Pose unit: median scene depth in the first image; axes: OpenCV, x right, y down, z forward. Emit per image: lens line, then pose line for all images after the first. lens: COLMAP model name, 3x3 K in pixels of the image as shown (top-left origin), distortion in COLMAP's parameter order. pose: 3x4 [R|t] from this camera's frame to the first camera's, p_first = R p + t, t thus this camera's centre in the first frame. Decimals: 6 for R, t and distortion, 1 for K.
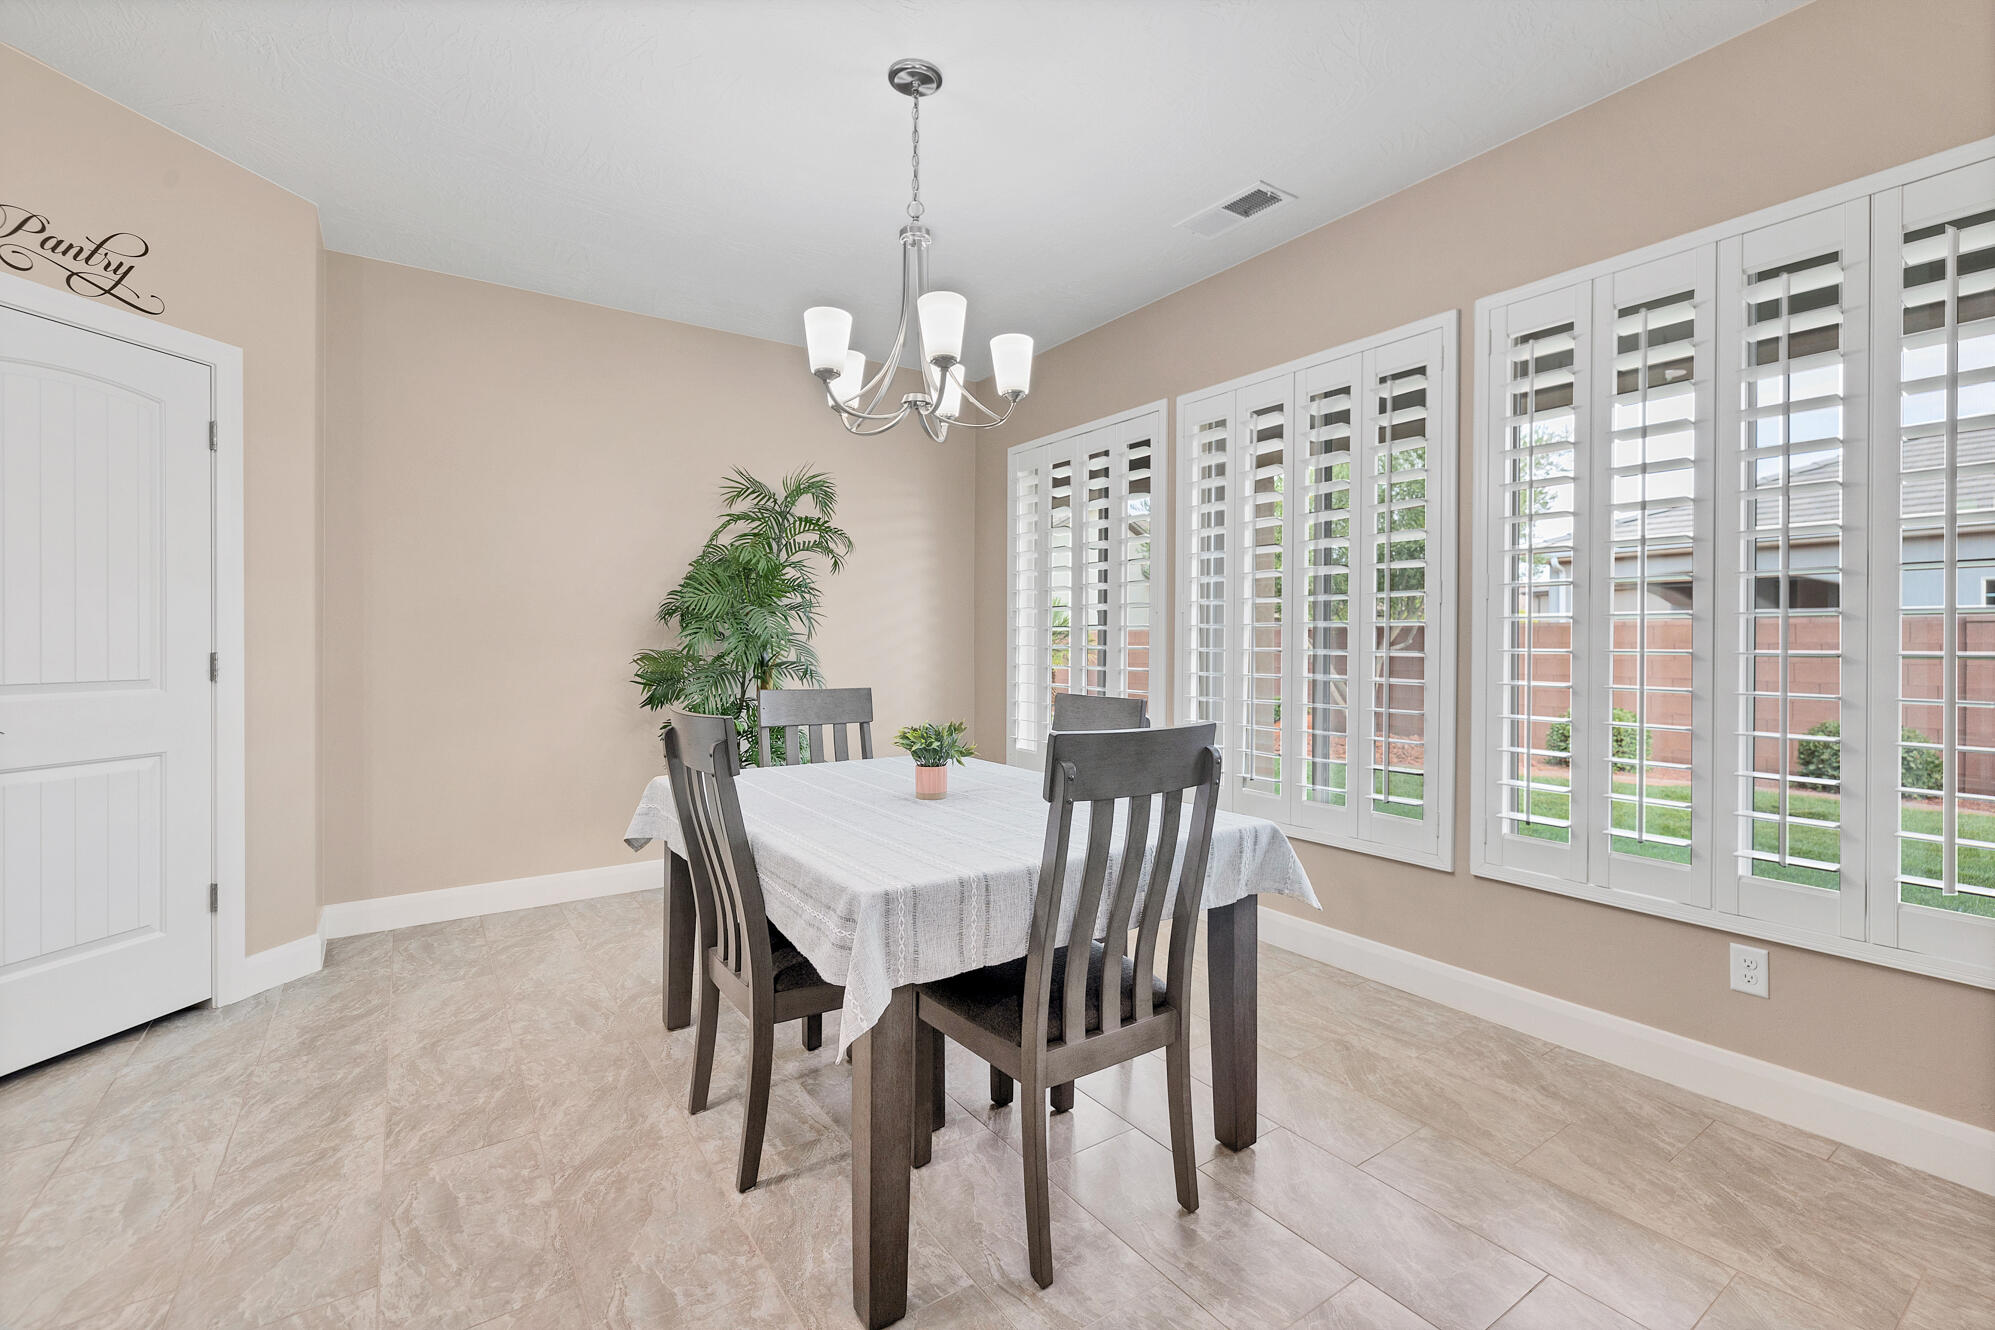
lens RADIAL K [[864.4, 0, 1005.4], [0, 864.4, 649.2], [0, 0, 1]] dist [0.004587, -0.000231]
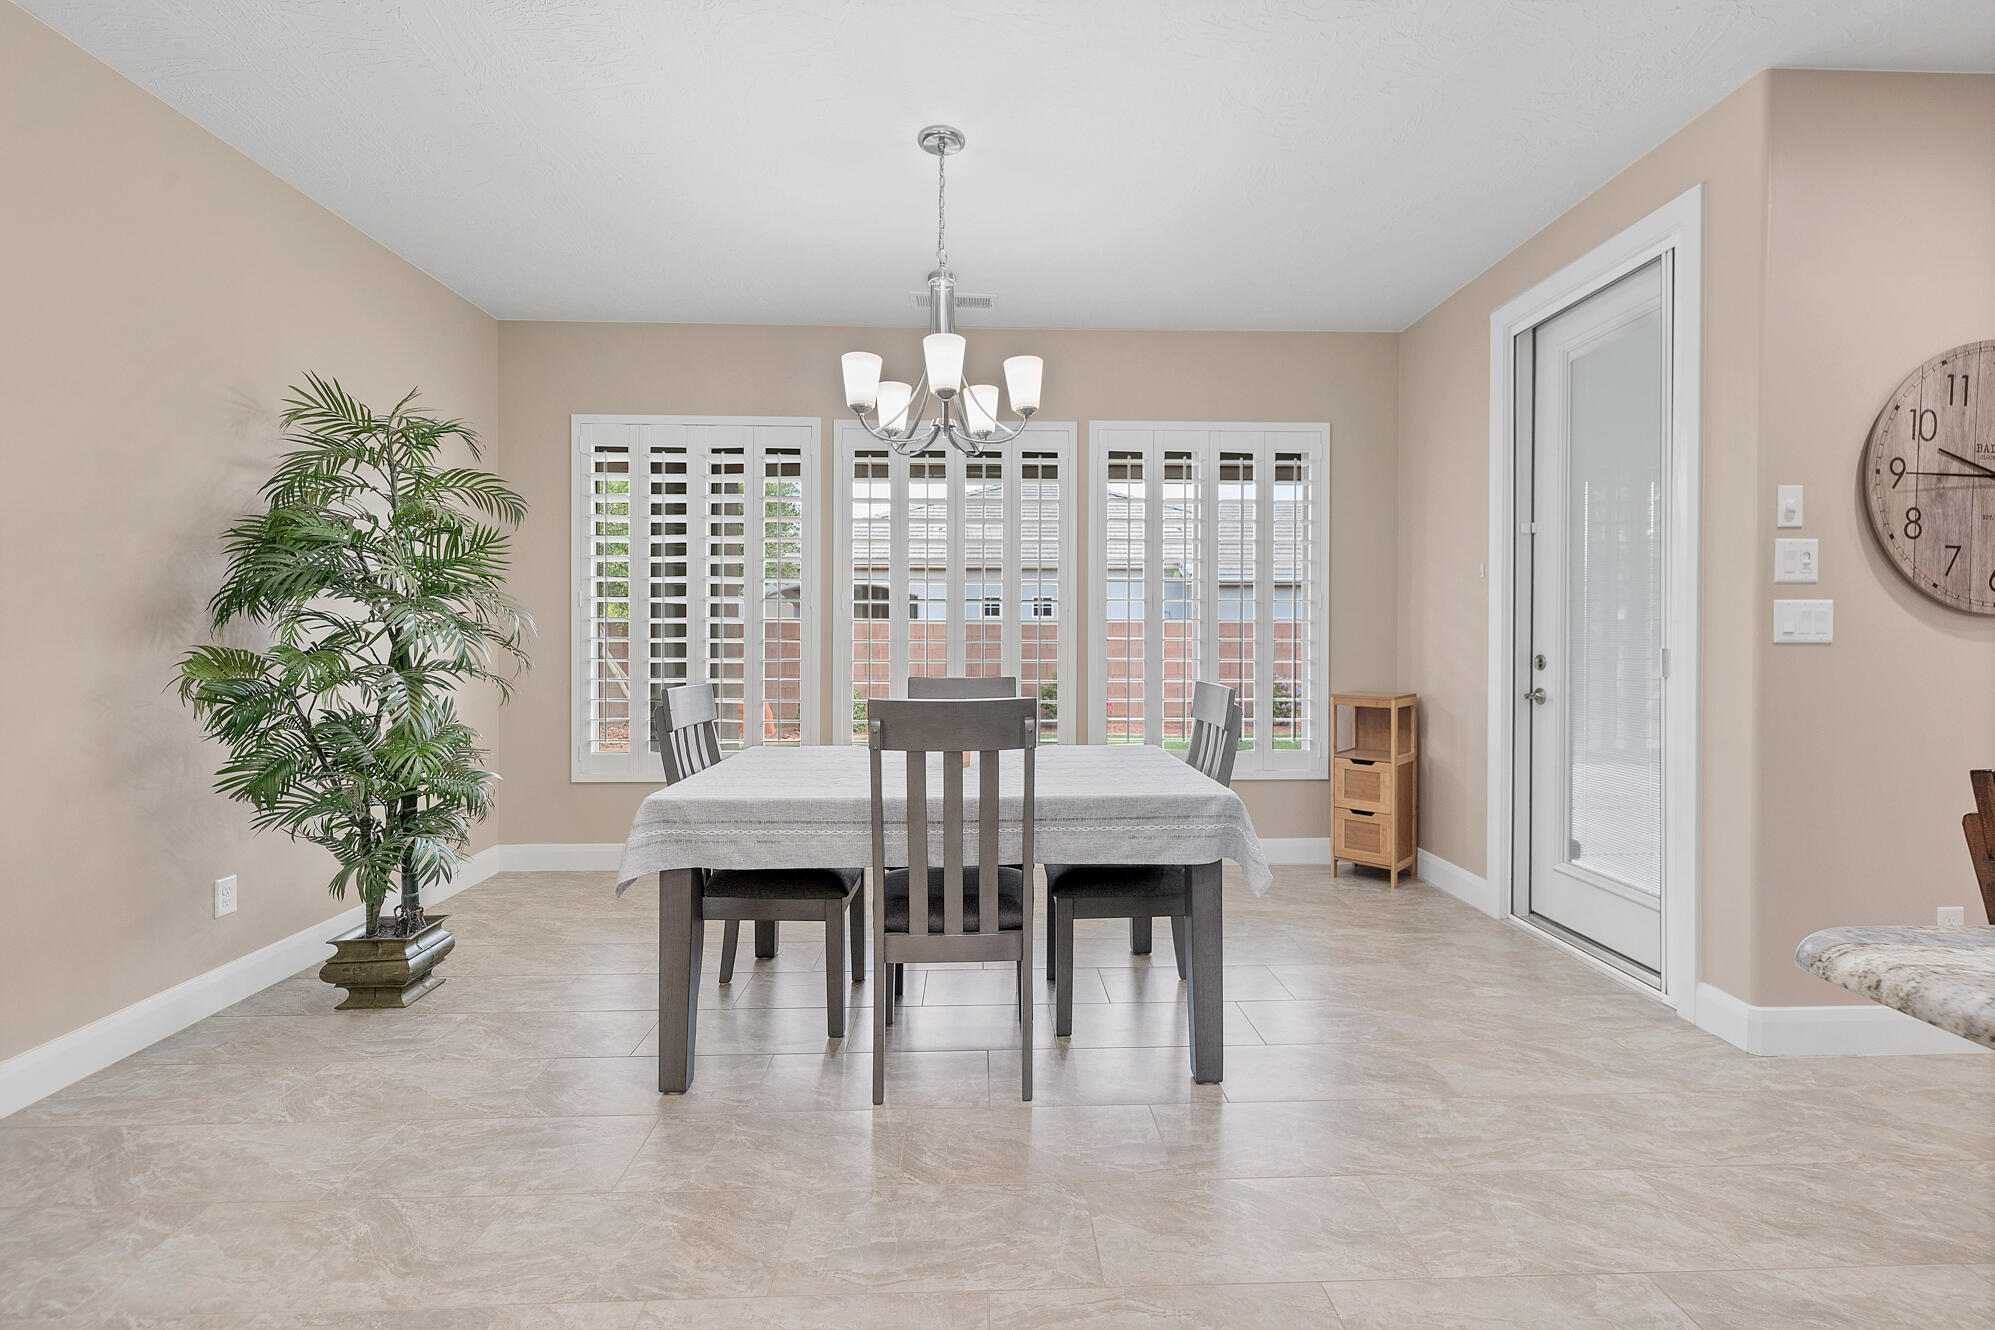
lens RADIAL K [[864.4, 0, 1009.7], [0, 864.4, 649.7], [0, 0, 1]] dist [0.004587, -0.000231]
pose [[0.534411, -0.012974, 0.845125, -0.960858], [0.007889, 0.999915, 0.010361, 0.003908], [-0.845188, 0.001130, 0.534468, 0.292283]]
